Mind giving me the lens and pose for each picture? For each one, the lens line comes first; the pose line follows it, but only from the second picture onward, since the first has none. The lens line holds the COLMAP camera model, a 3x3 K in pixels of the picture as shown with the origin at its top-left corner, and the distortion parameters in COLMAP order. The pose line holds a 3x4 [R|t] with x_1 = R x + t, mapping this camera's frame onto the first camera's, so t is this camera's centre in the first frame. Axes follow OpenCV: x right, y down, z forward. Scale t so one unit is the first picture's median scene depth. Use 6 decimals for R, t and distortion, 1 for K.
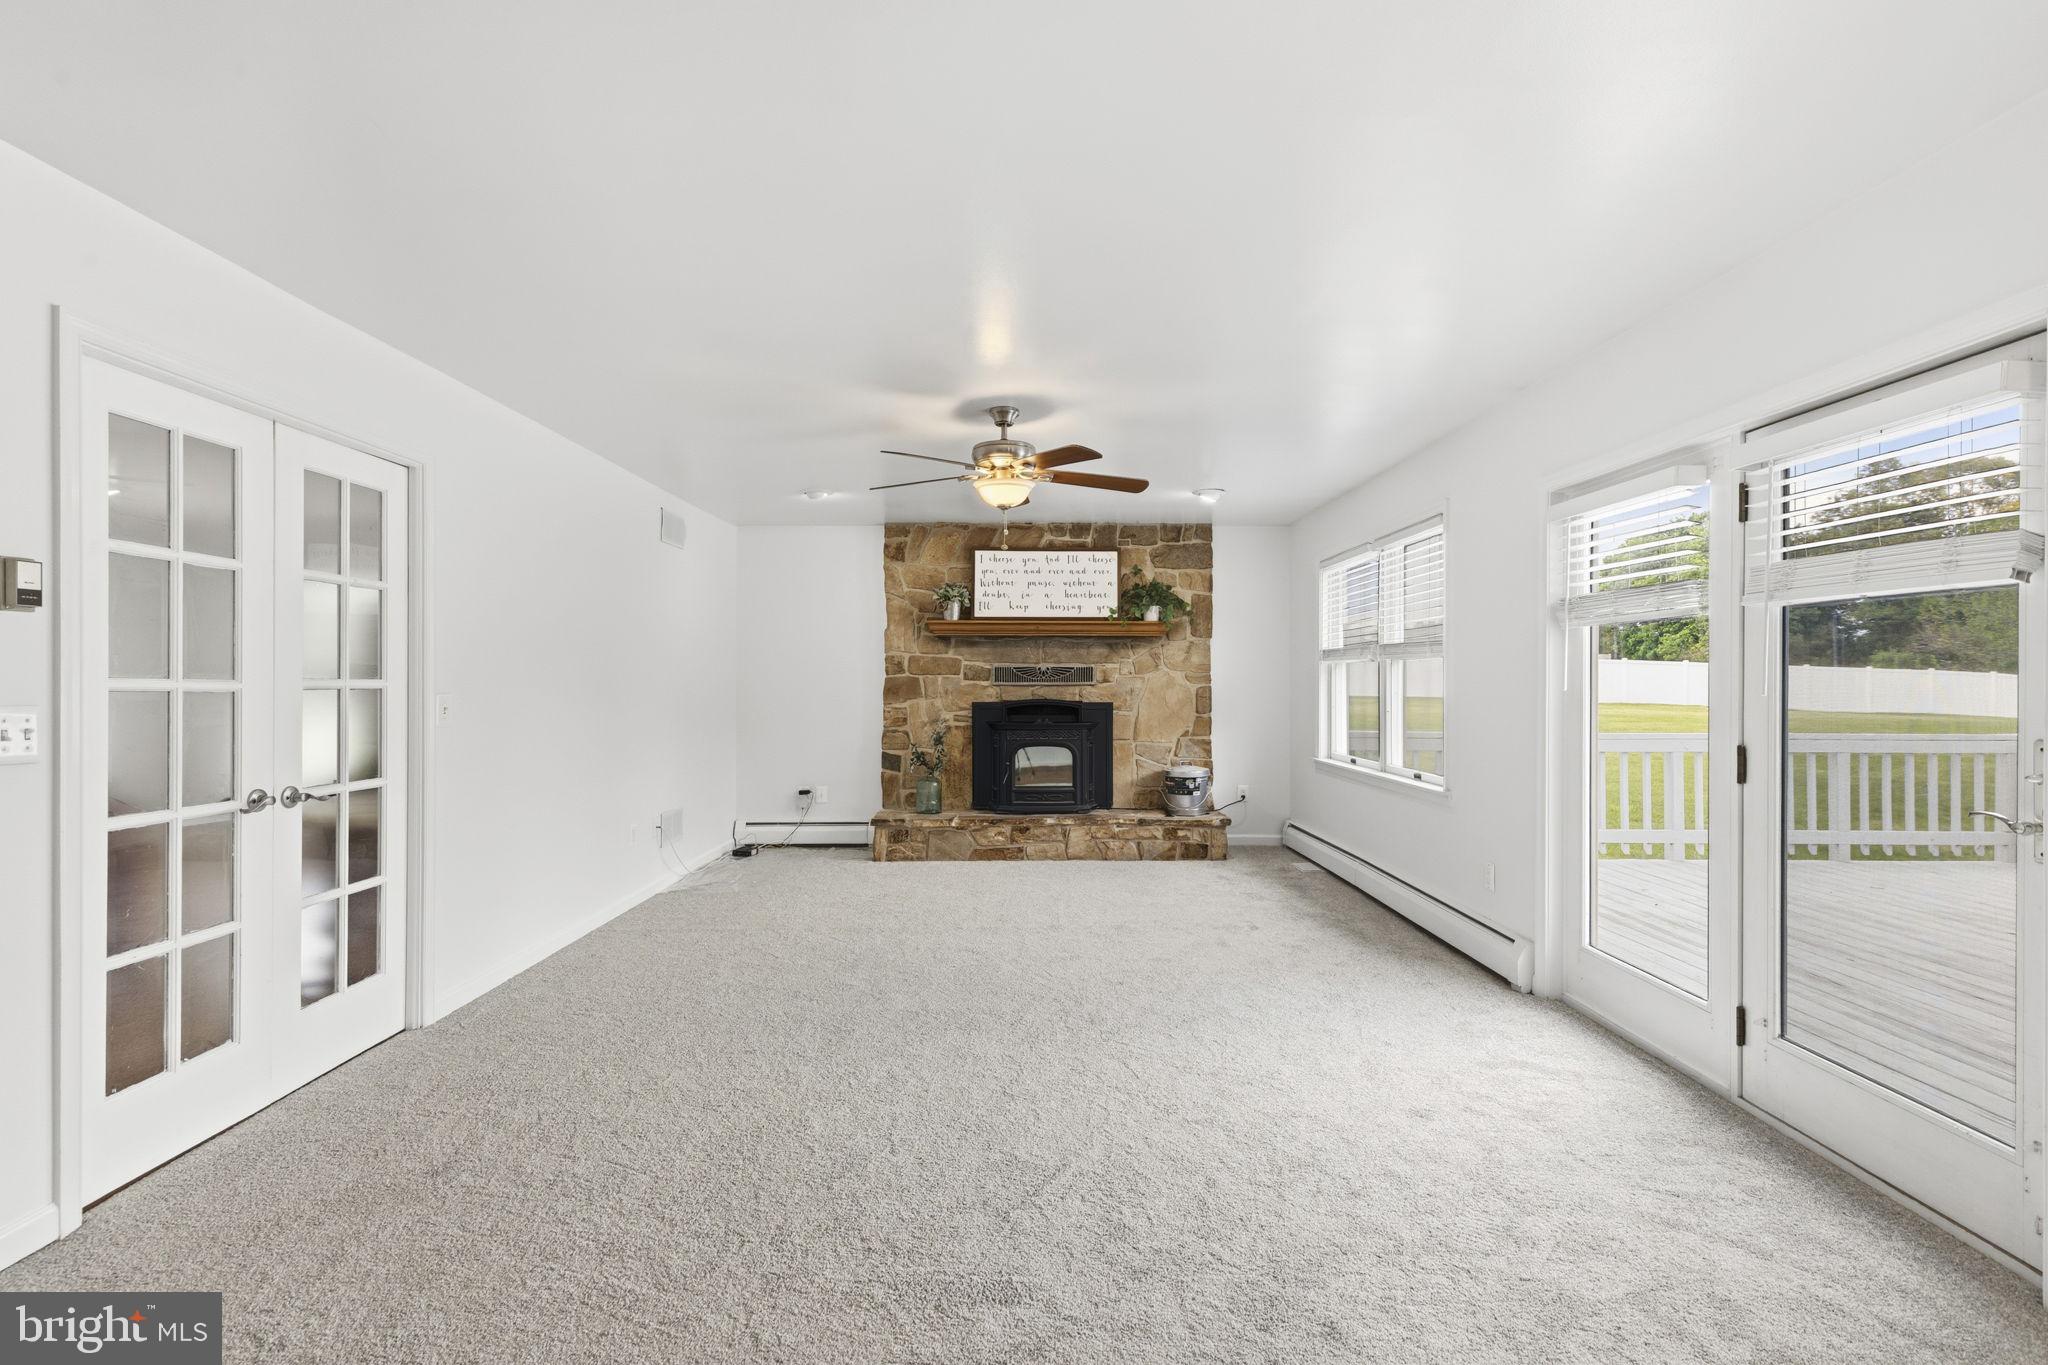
lens RADIAL K [[927.6, 0, 1032.4], [0, 927.6, 687.1], [0, 0, 1]] dist [0.003157, -0.000142]
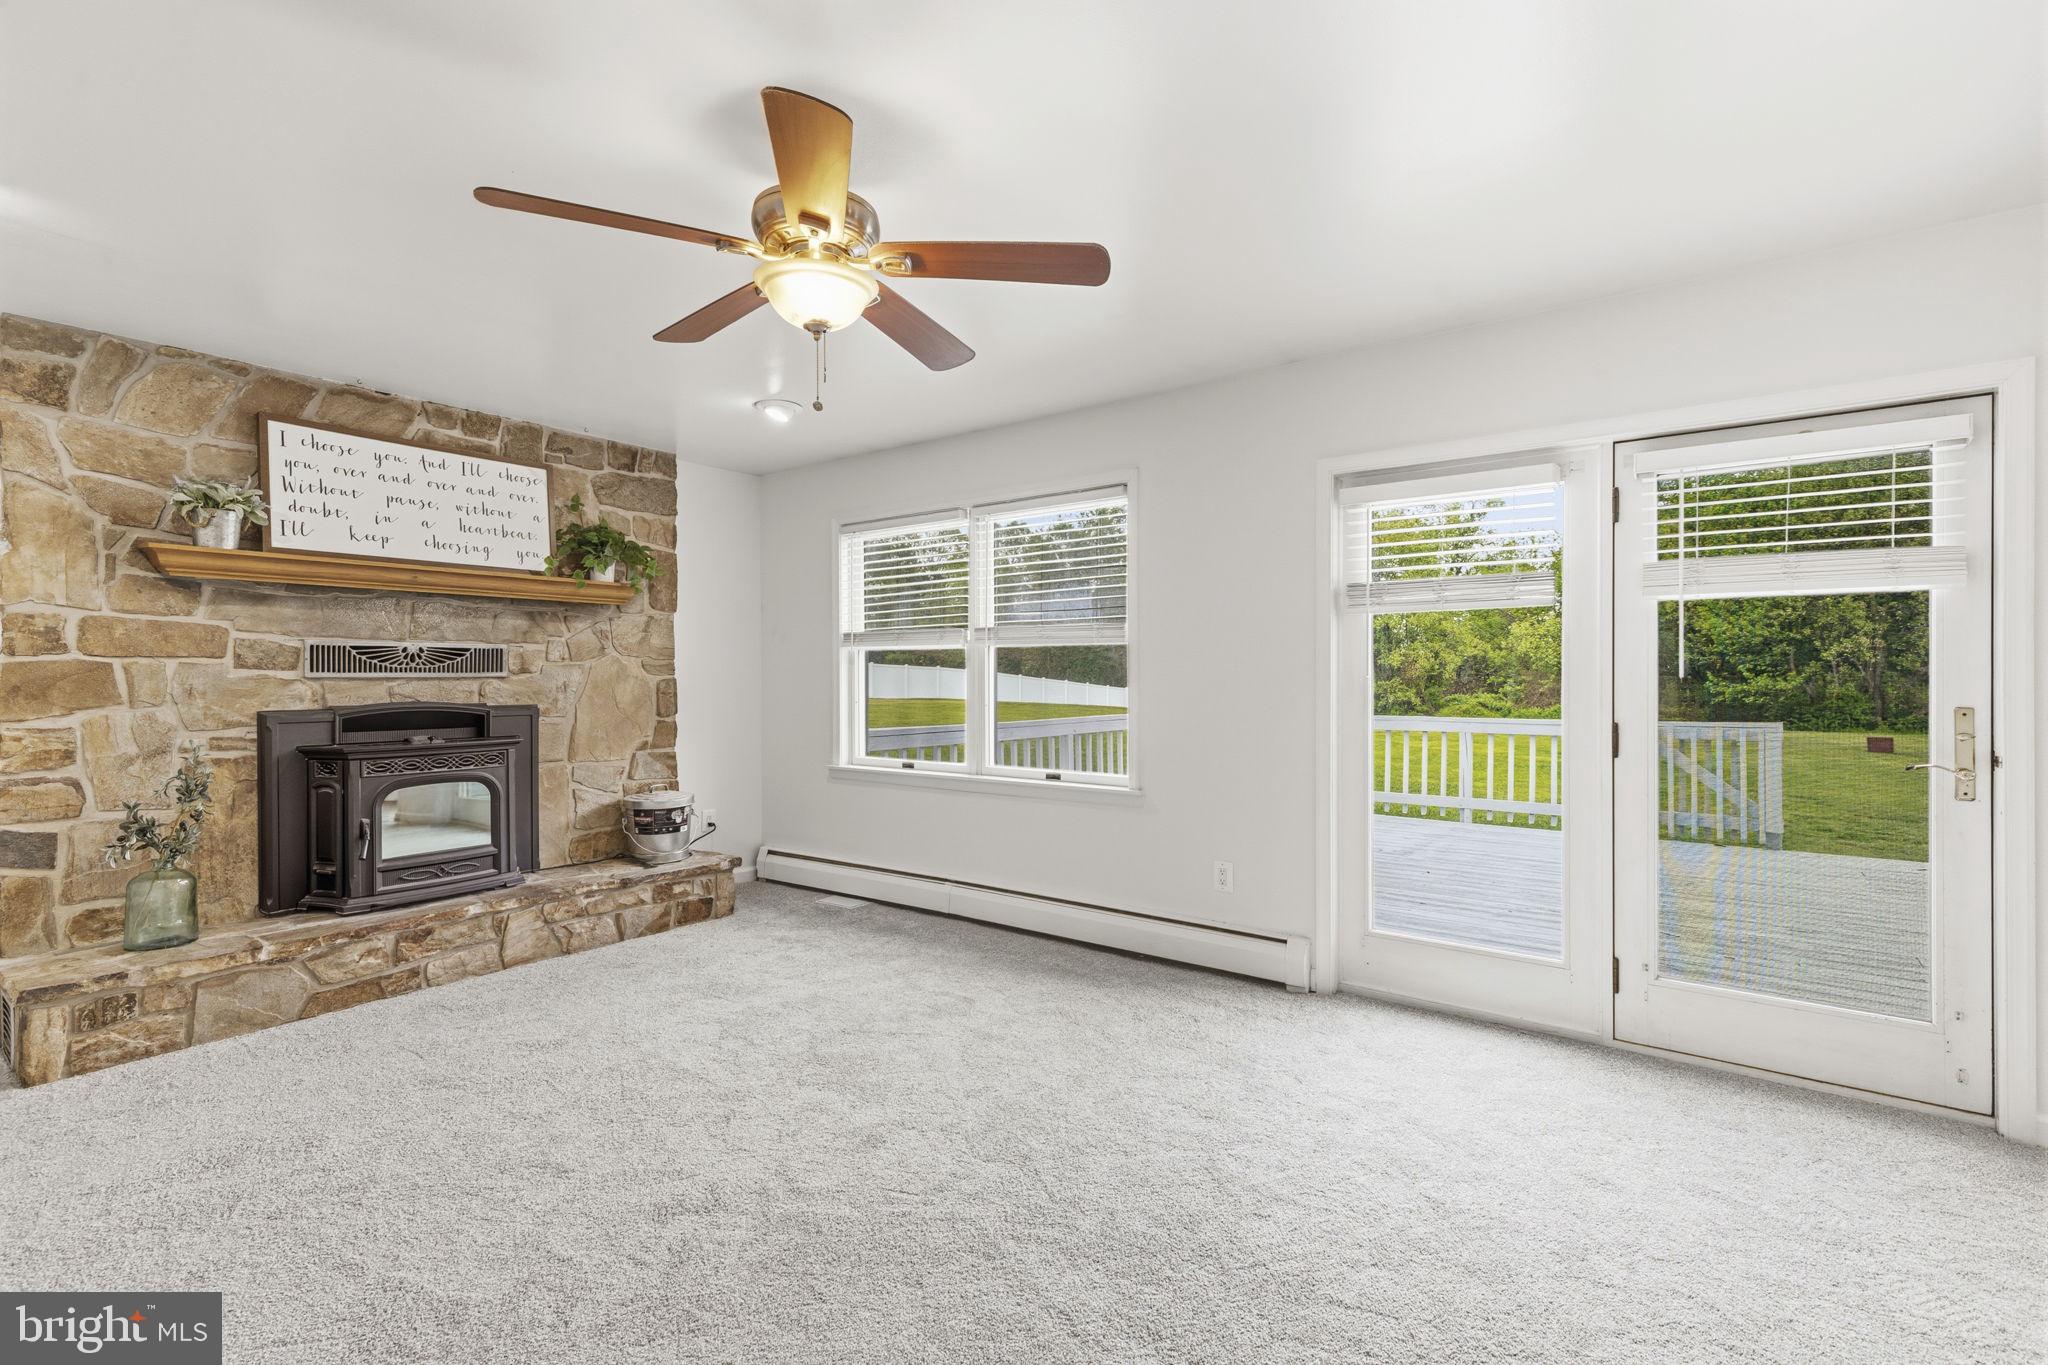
lens RADIAL K [[921.2, 0, 1026.9], [0, 921.2, 678.8], [0, 0, 1]] dist [0.006611, 0.000006]
pose [[0.609148, -0.004732, 0.793042, -0.214002], [0.007512, 0.999972, 0.000196, 0.001261], [-0.793021, 0.005838, 0.609166, 0.344476]]
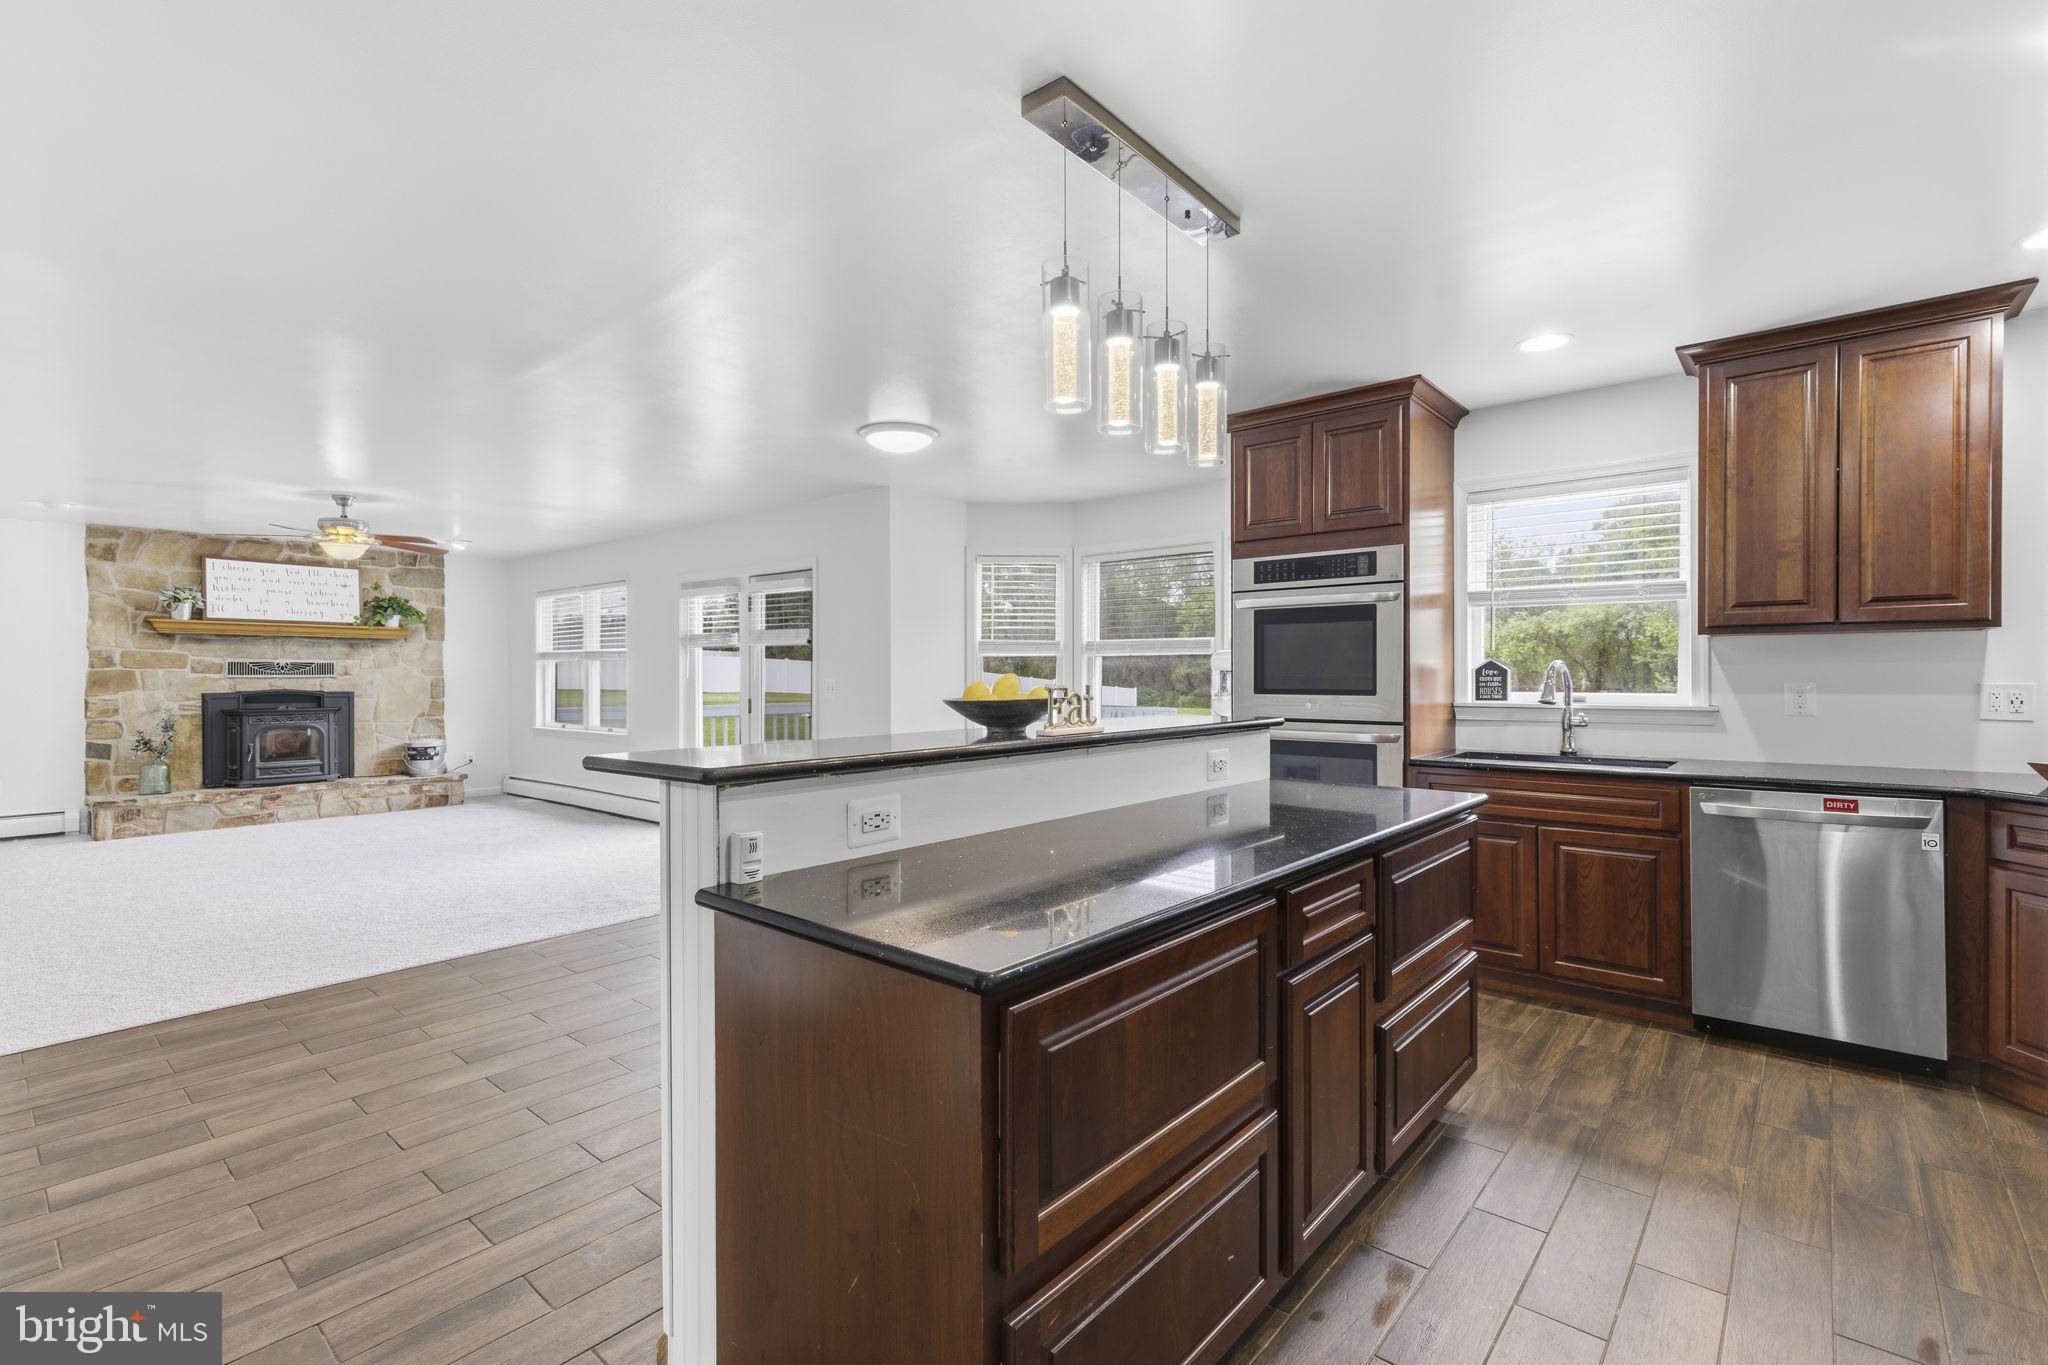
lens RADIAL K [[921.2, 0, 1026.9], [0, 921.2, 678.8], [0, 0, 1]] dist [0.006611, 0.000006]
pose [[0.655051, -0.004731, 0.755570, -0.258178], [0.005390, 0.999984, 0.001589, 0.002691], [-0.755566, 0.003032, 0.655066, -0.488669]]
